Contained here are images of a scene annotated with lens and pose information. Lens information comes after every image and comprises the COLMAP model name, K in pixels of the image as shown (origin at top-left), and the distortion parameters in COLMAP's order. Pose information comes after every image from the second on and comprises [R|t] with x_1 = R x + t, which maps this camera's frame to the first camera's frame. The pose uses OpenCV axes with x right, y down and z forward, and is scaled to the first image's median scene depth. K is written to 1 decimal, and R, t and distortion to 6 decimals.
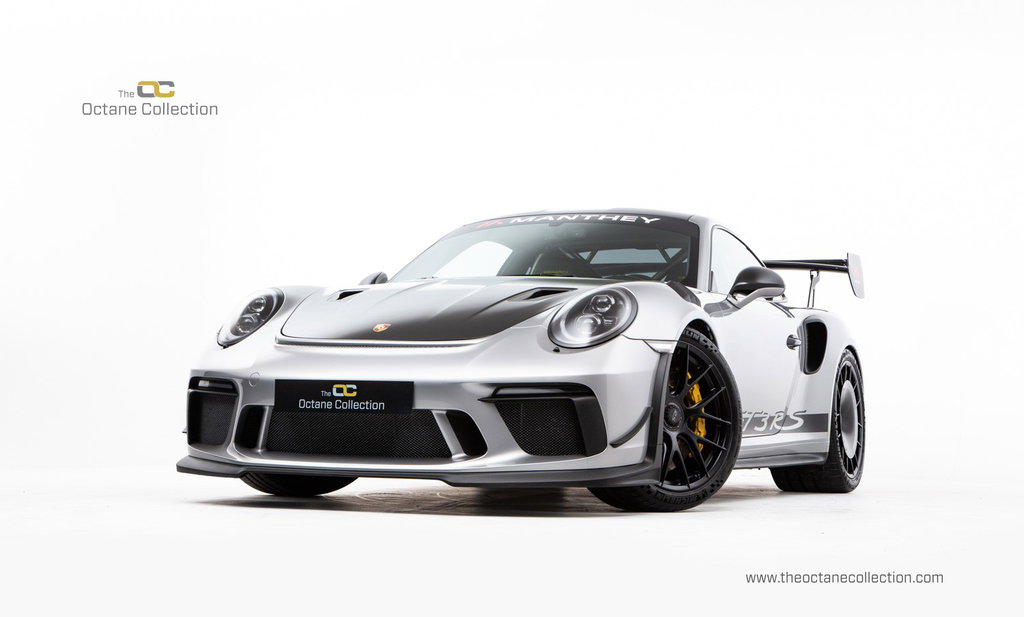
lens RADIAL K [[1888.6, 0, 504.2], [0, 1888.6, 313.6], [0, 0, 1]] dist [0.174164, 0.000000]
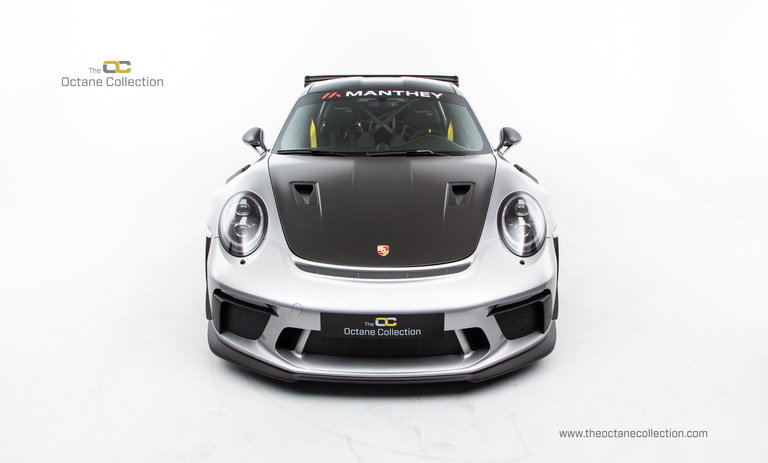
lens RADIAL K [[644.5, 0, 384.0], [0, 644.5, 227.5], [0, 0, 1]] dist [-0.035767, 0.003583]
pose [[0.917436, -0.125133, 0.377693, -0.220795], [-0.007776, 0.943438, 0.331458, -0.147560], [-0.397807, -0.307028, 0.864571, 0.601948]]
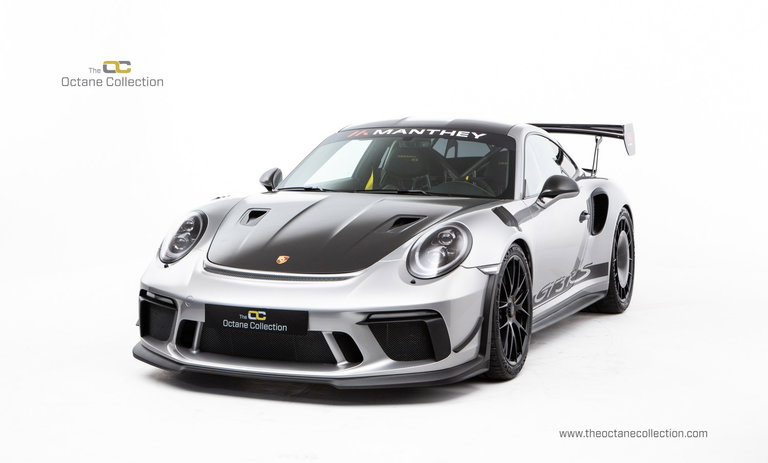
lens RADIAL K [[1416.4, 0, 384.3], [0, 1416.4, 233.6], [0, 0, 1]] dist [0.174164, 0.000000]
pose [[0.999744, -0.012010, 0.019197, -0.011213], [0.008972, 0.988467, 0.151170, -0.157220], [-0.020791, -0.150959, 0.988321, 0.002545]]
